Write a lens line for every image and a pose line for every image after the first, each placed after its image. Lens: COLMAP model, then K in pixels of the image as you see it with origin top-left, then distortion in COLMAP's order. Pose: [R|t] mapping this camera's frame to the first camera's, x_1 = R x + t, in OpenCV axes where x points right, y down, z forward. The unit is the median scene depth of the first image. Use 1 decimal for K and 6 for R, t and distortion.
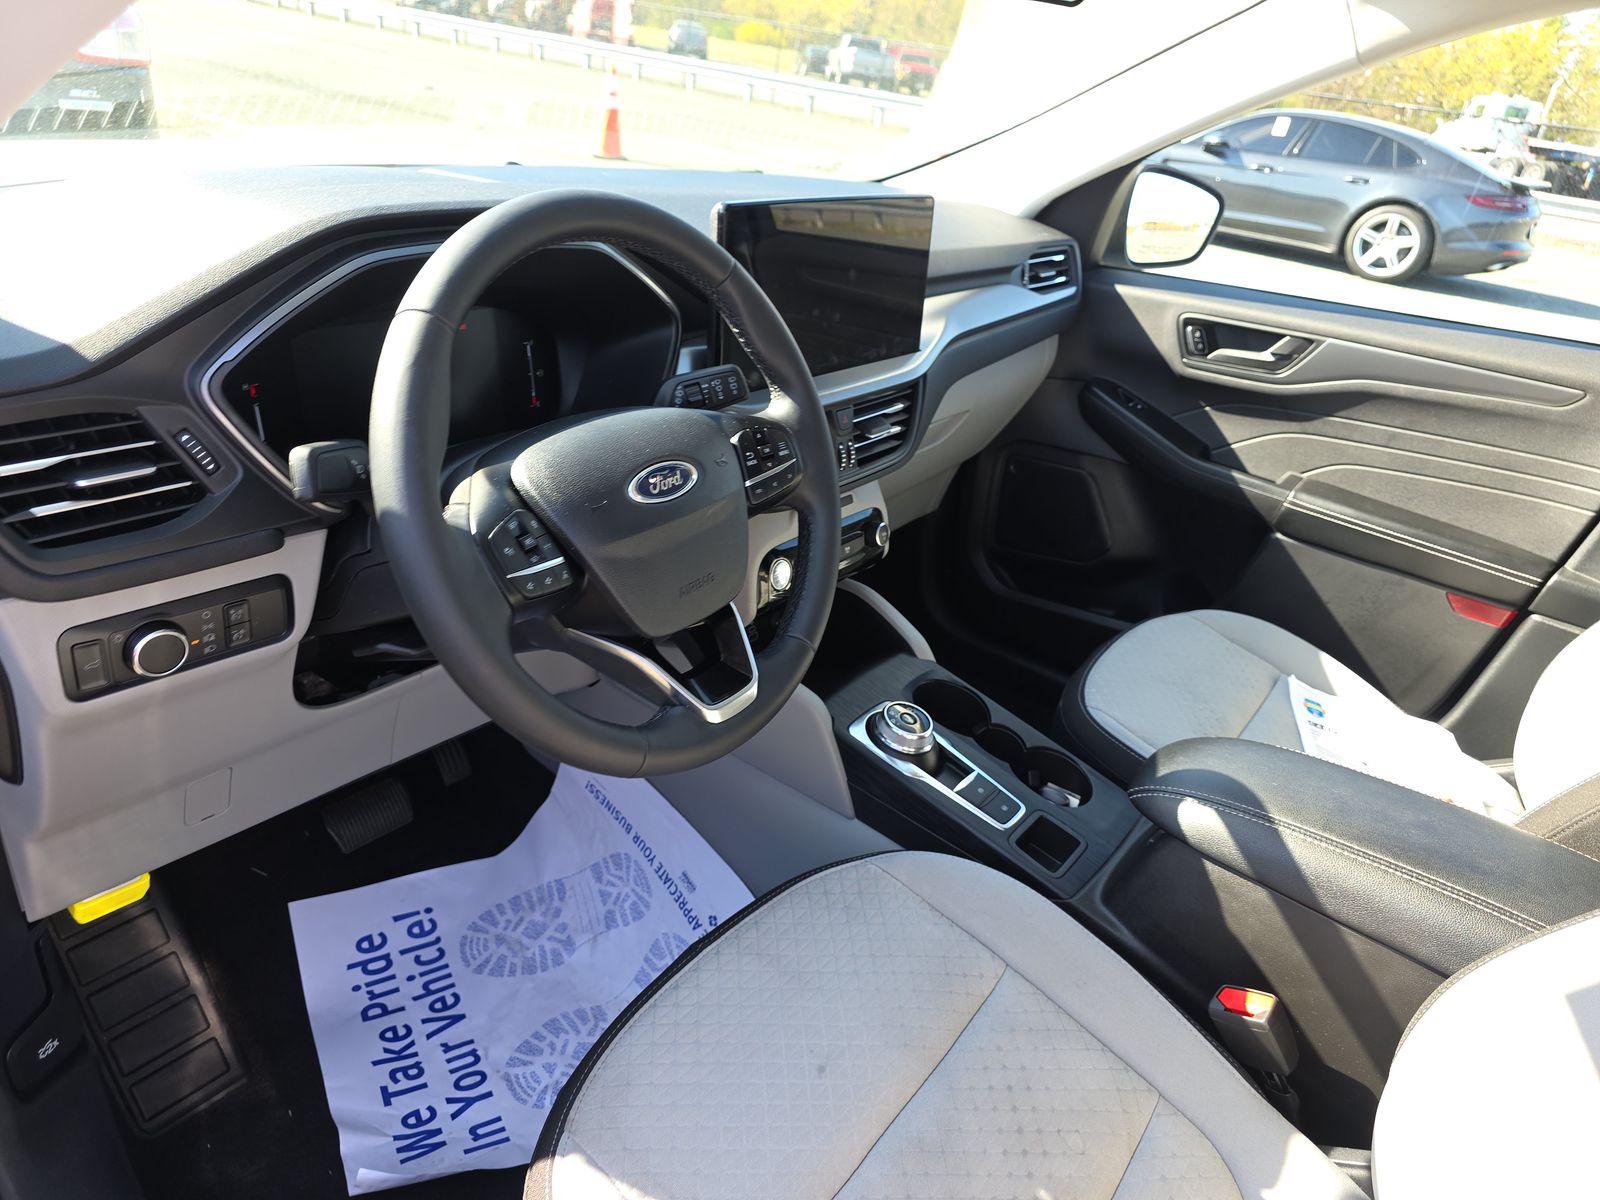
lens RADIAL K [[1077.4, 0, 789.5], [0, 1077.4, 591.9], [0, 0, 1]] dist [0.043375, -0.042143]
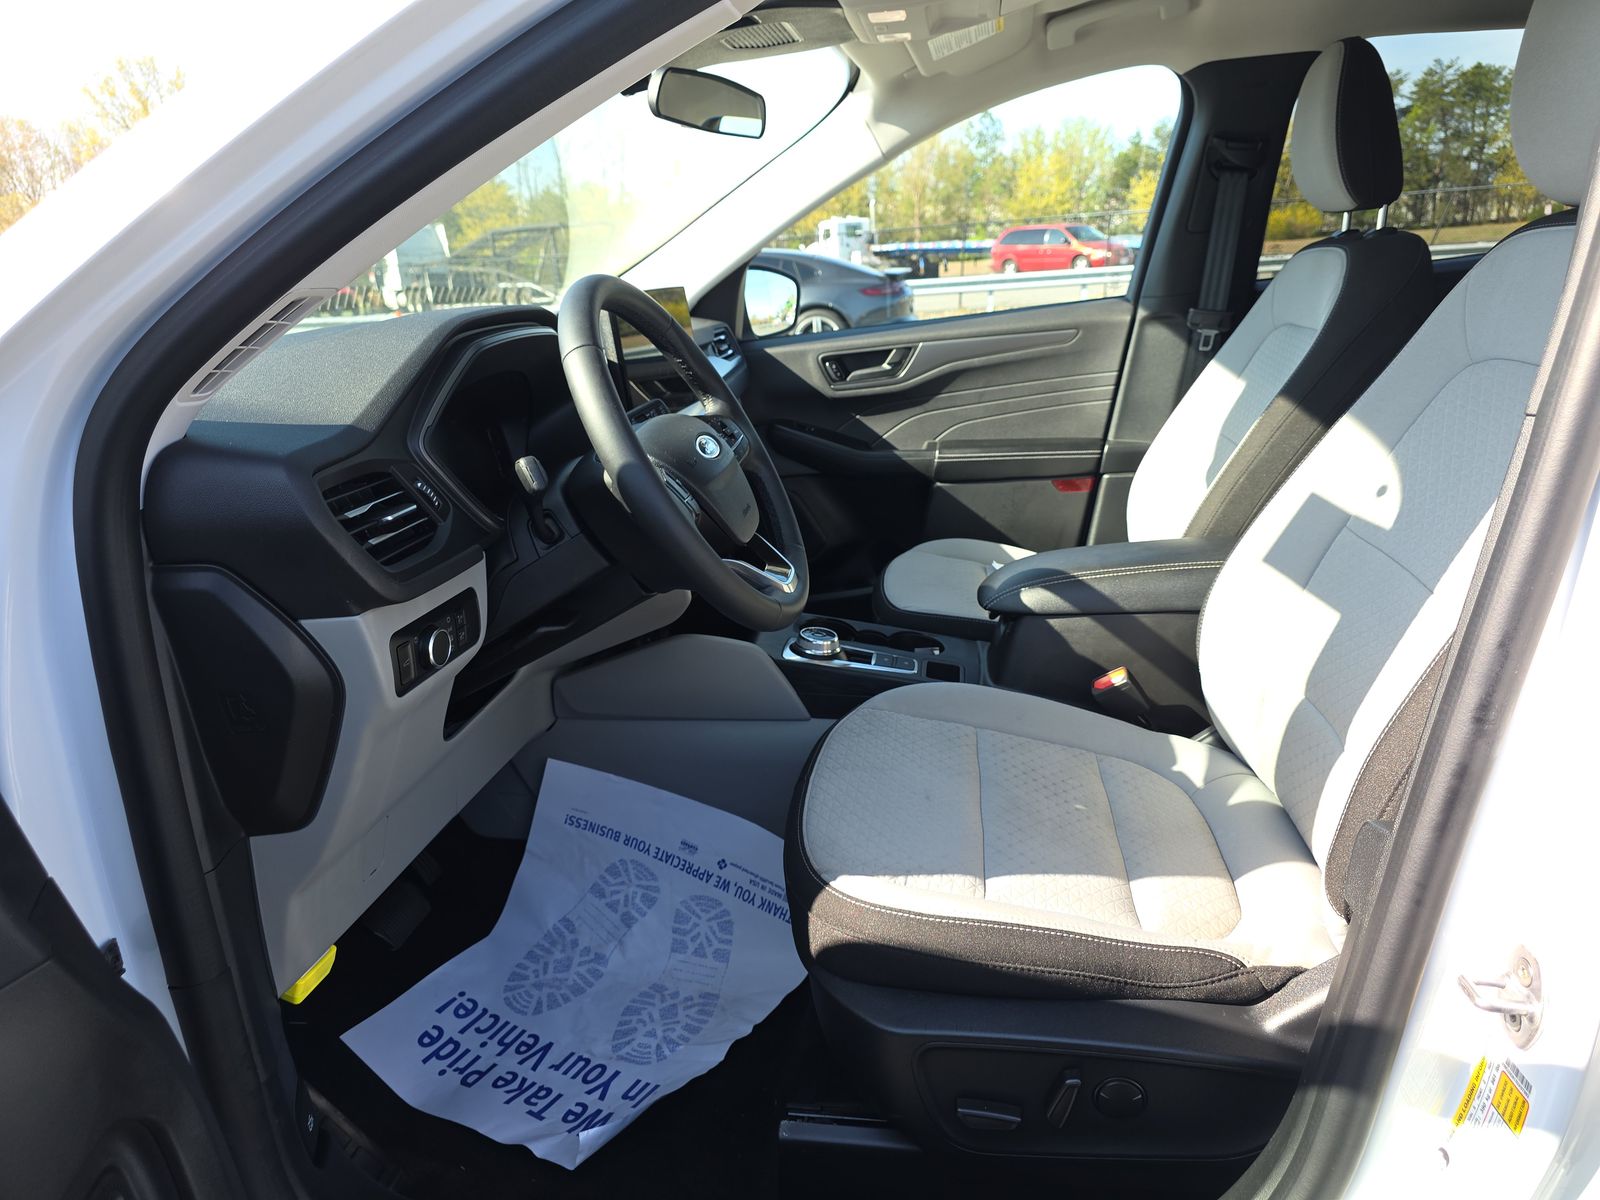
lens RADIAL K [[1077.4, 0, 814.7], [0, 1077.4, 587.6], [0, 0, 1]] dist [0.043375, -0.042143]
pose [[0.853206, -0.314439, 0.416135, -0.380060], [0.374409, 0.924697, -0.068937, 0.134207], [-0.363122, 0.214622, 0.906686, -0.205413]]
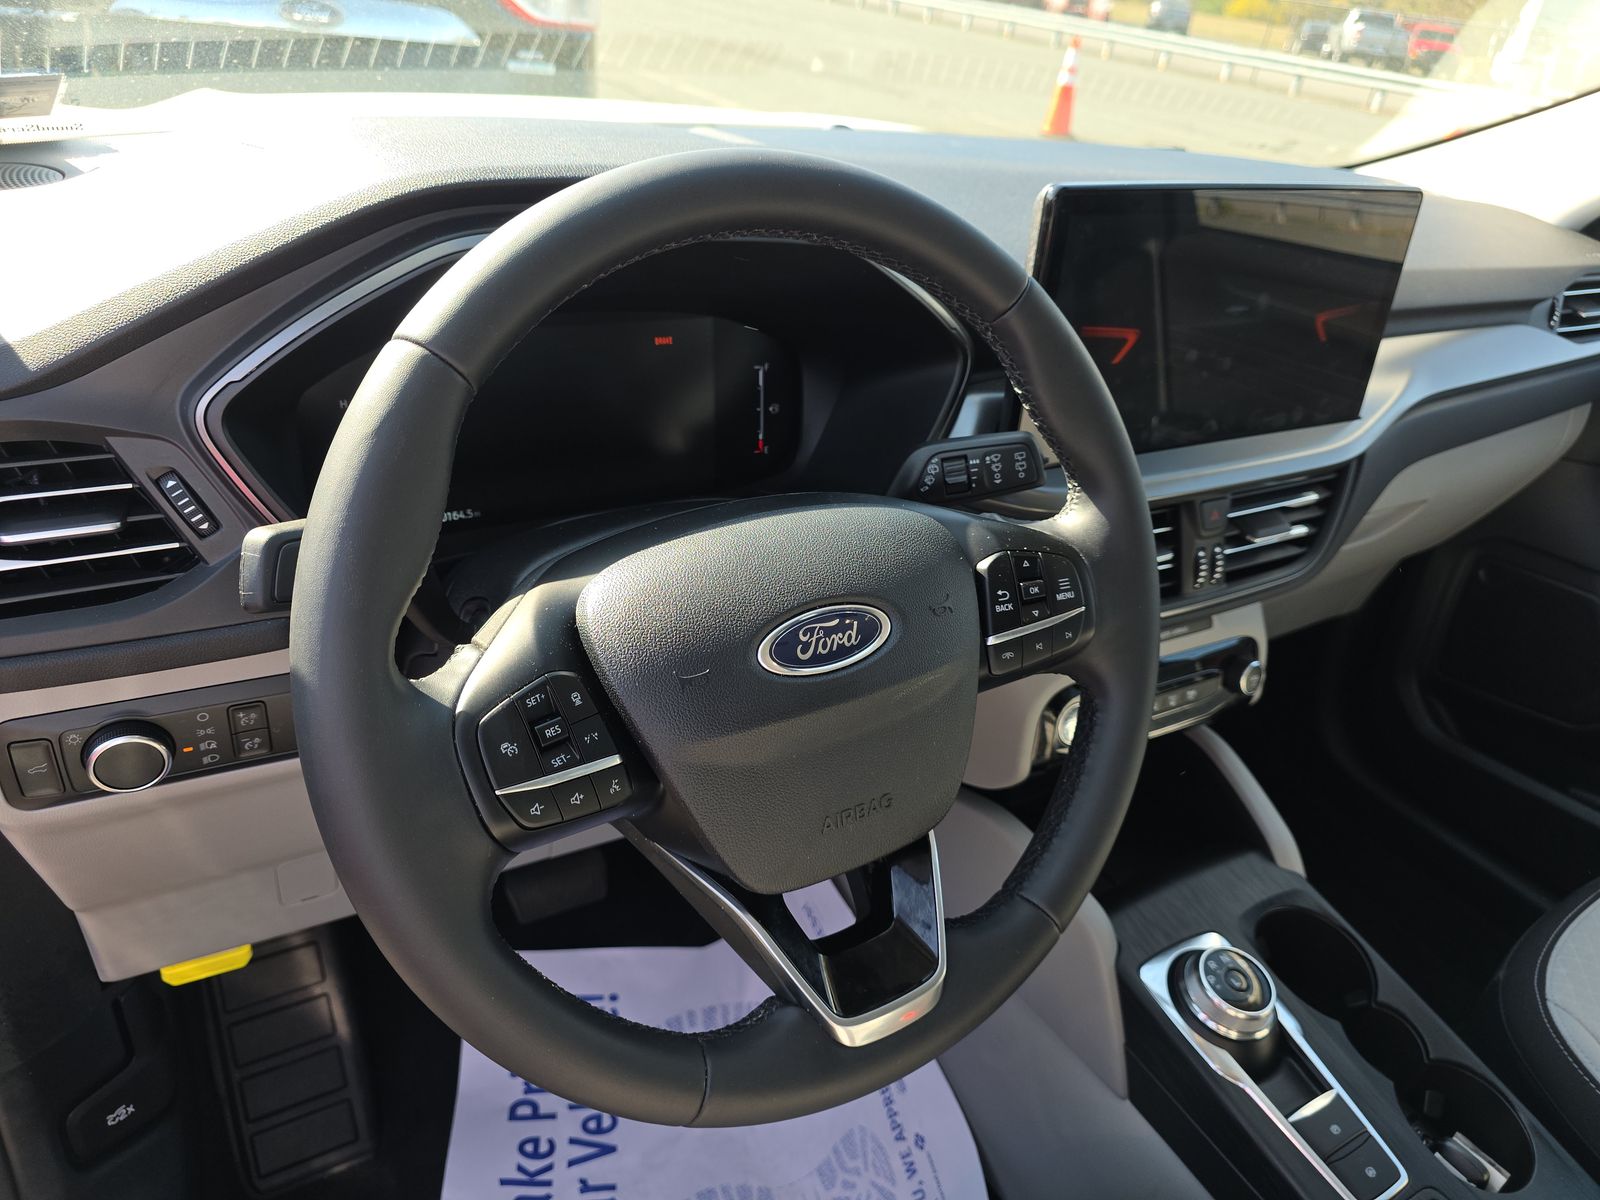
lens RADIAL K [[1077.4, 0, 805.7], [0, 1077.4, 583.1], [0, 0, 1]] dist [0.043375, -0.042143]
pose [[0.931056, 0.162641, -0.326624, 0.037529], [-0.159837, 0.986501, 0.035600, -0.089367], [0.328005, 0.019061, 0.944484, 0.247398]]
